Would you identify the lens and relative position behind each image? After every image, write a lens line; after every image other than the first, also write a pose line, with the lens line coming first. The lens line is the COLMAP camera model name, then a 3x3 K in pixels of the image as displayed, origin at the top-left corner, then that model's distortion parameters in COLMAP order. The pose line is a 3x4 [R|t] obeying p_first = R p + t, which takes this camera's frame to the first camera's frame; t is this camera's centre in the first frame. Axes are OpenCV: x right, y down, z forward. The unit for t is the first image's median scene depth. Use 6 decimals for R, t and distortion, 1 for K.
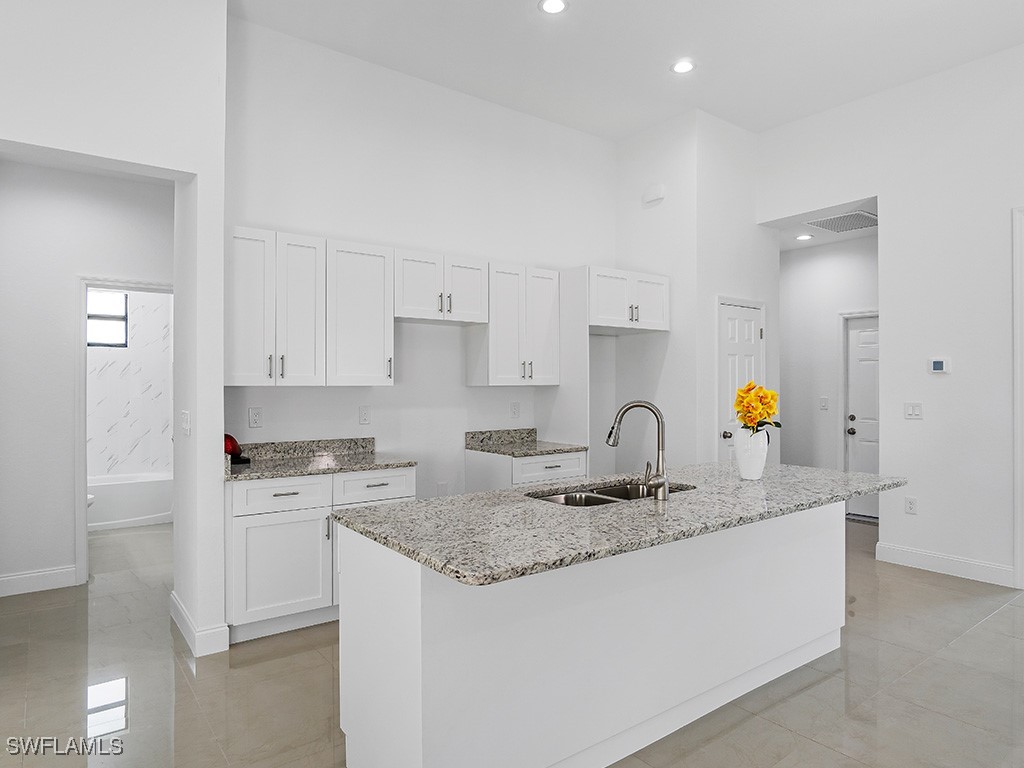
lens RADIAL K [[636.8, 0, 512.0], [0, 636.8, 384.0], [0, 0, 1]] dist [0.001913, 0.000375]
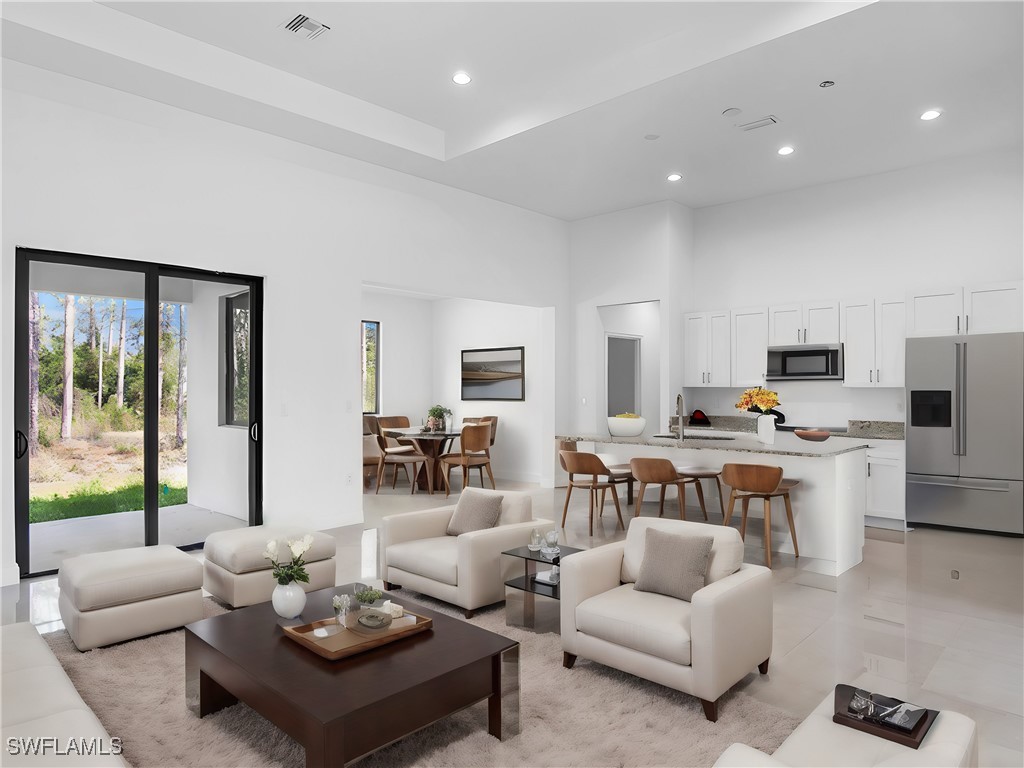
lens RADIAL K [[636.8, 0, 512.0], [0, 636.8, 384.0], [0, 0, 1]] dist [0.001913, 0.000375]
pose [[0.166306, -0.002772, -0.986070, 1.212596], [0.002989, 0.999993, -0.002307, -0.003723], [0.986070, -0.002563, 0.166313, 0.038518]]
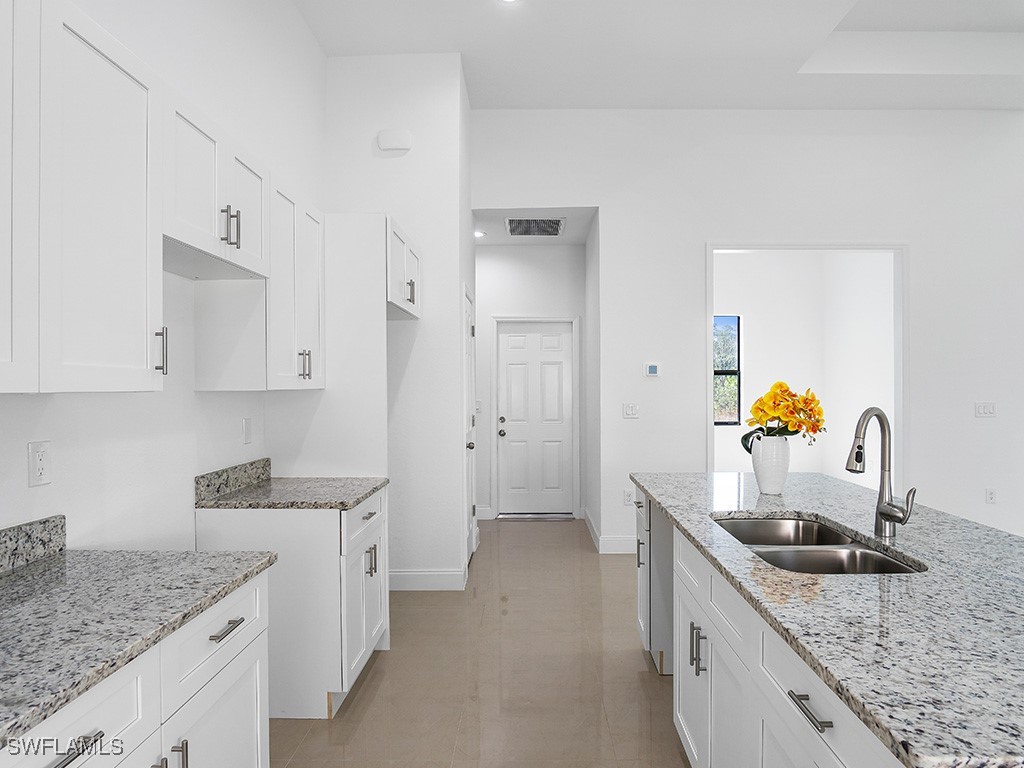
lens RADIAL K [[636.8, 0, 512.0], [0, 636.8, 384.0], [0, 0, 1]] dist [0.001913, 0.000375]
pose [[0.611284, 0.002228, 0.791408, -0.342146], [0.002556, 0.999985, -0.004789, 0.000831], [-0.791407, 0.004950, 0.611269, 0.473648]]
